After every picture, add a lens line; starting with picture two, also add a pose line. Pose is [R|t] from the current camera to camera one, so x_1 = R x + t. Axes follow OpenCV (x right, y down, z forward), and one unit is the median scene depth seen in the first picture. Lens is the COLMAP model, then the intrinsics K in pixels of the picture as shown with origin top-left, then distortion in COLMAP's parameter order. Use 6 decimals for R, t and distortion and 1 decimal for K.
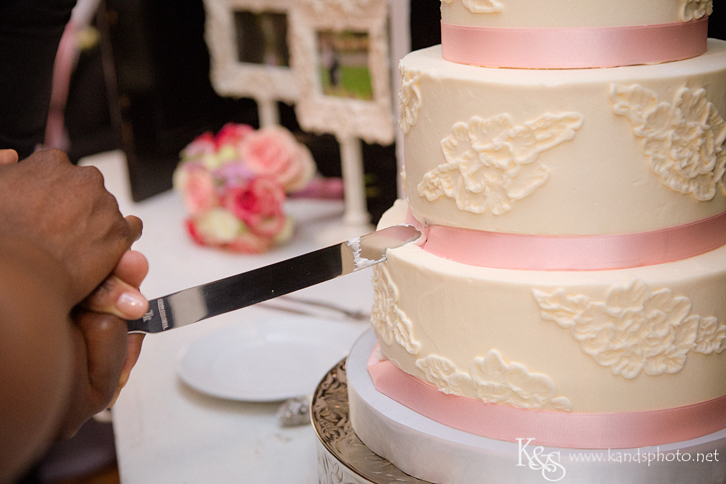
lens RADIAL K [[1094.0, 0, 360.6], [0, 1094.0, 239.0], [0, 0, 1]] dist [0.061177, 0.000000]
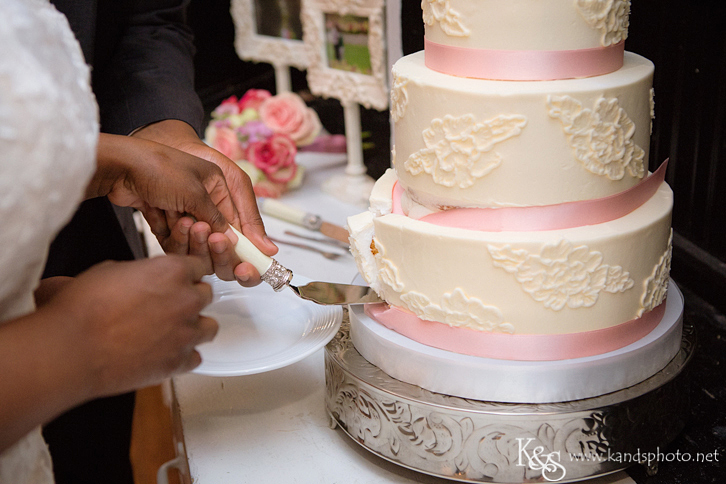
lens RADIAL K [[989.1, 0, 366.6], [0, 989.1, 244.4], [0, 0, 1]] dist [-0.025612, 0.000000]
pose [[0.999822, 0.014842, 0.011667, -0.006420], [-0.015706, 0.996841, 0.077857, -0.045624], [-0.010474, -0.078027, 0.996896, -0.210199]]
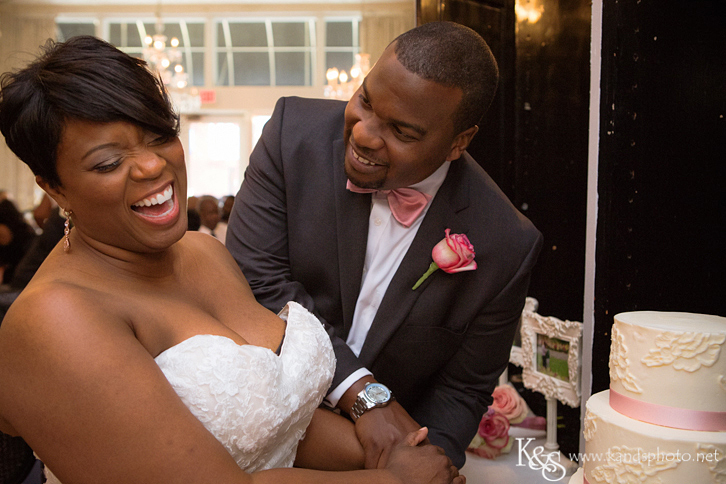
lens RADIAL K [[730.5, 0, 366.3], [0, 730.5, 241.2], [0, 0, 1]] dist [0.000536, 0.000000]
pose [[0.963104, 0.083344, -0.255899, -0.035914], [-0.135064, 0.972112, -0.191718, -0.150801], [0.232784, 0.219207, 0.947502, -0.424963]]
